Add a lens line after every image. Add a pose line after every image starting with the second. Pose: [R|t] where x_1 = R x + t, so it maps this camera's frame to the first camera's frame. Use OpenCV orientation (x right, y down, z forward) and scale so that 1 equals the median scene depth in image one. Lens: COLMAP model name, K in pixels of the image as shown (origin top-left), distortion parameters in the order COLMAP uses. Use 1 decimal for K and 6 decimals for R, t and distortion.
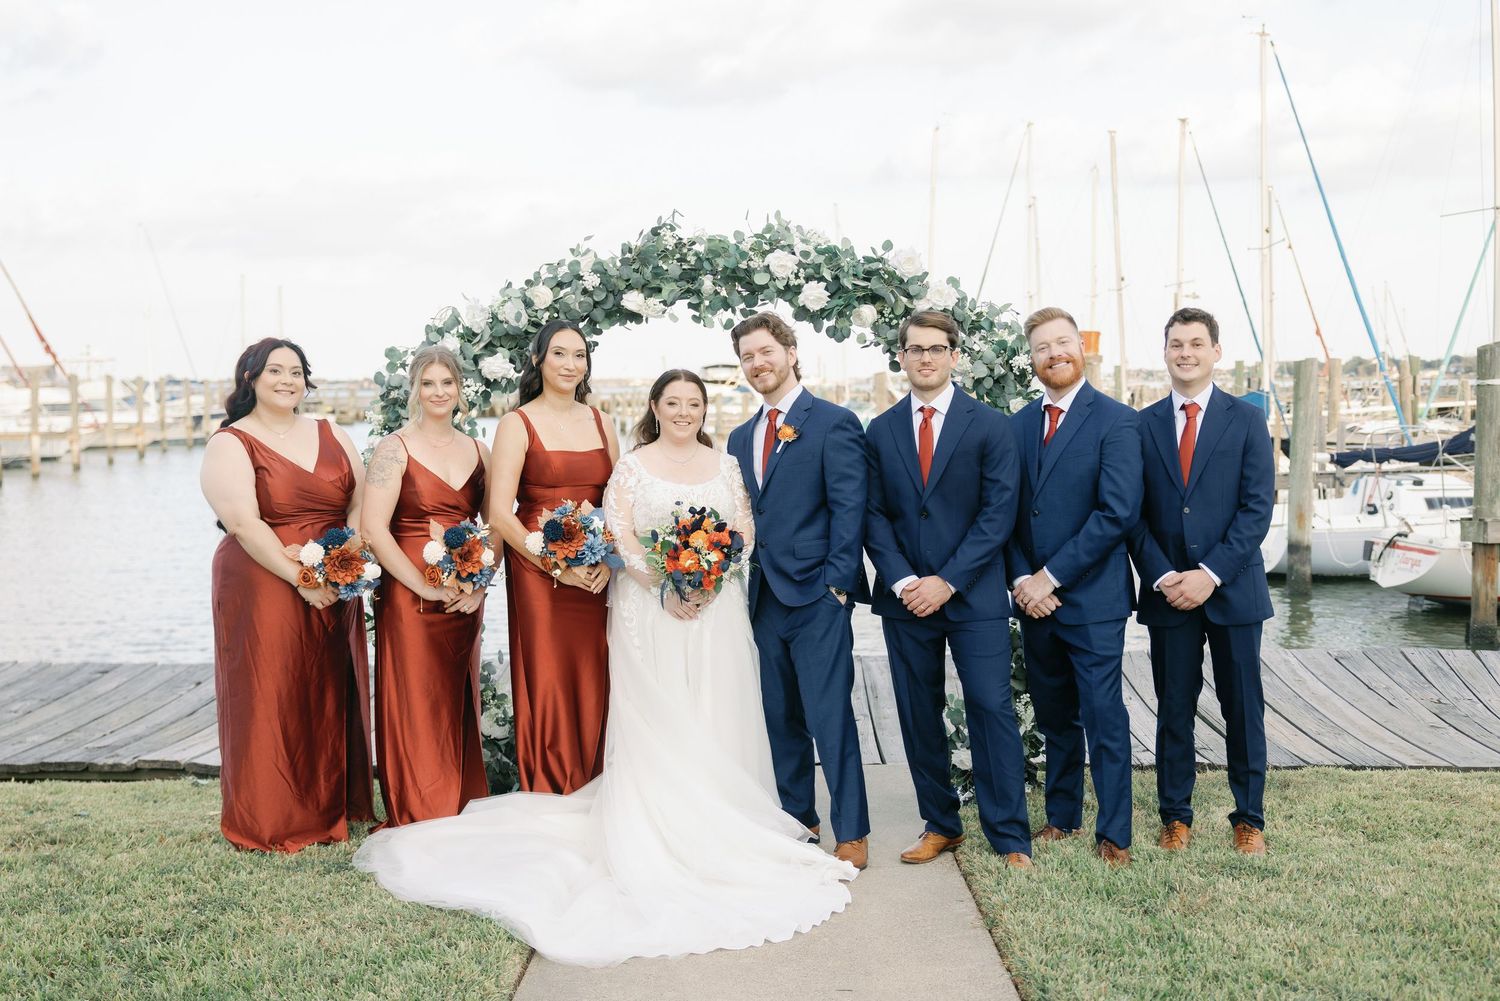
lens RADIAL K [[1532.4, 0, 750.0], [0, 1532.4, 500.5], [0, 0, 1]] dist [0.003307, 0.000606]
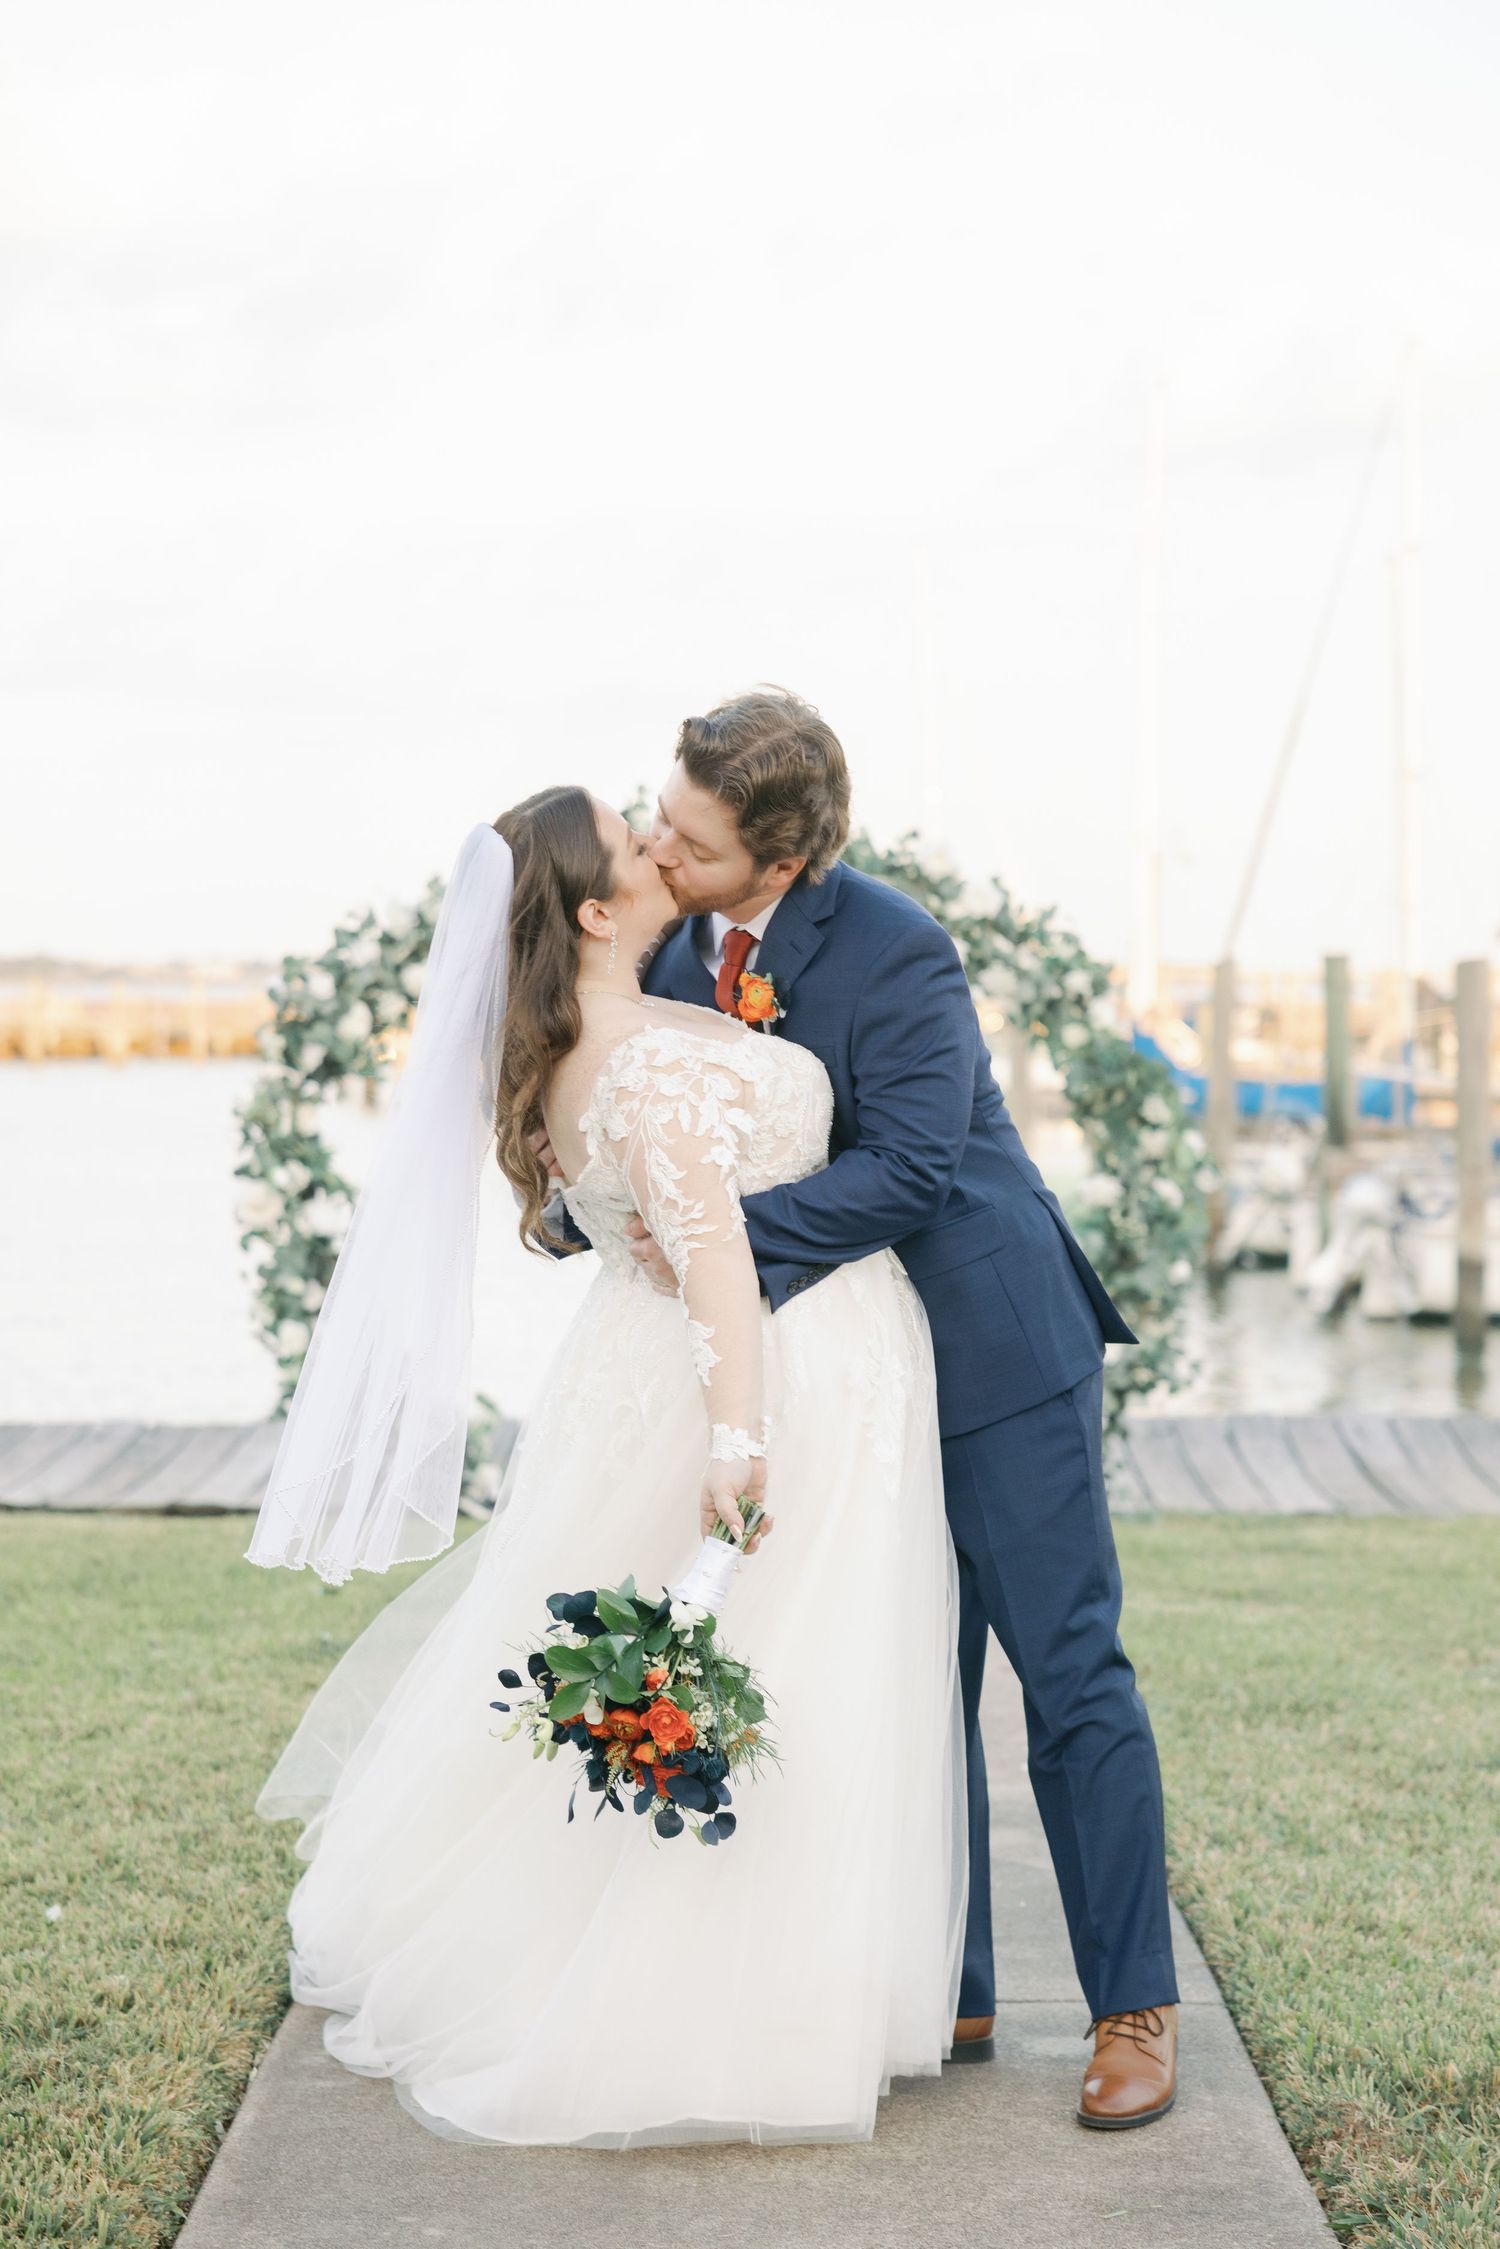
lens RADIAL K [[4721.1, 0, 750.0], [0, 4721.1, 1124.5], [0, 0, 1]] dist [-0.047171, 0.123191]
pose [[0.999862, 0.011174, 0.012331, -0.025090], [-0.010659, 0.999101, -0.041024, 0.087325], [-0.012778, 0.040887, 0.999082, -1.455625]]
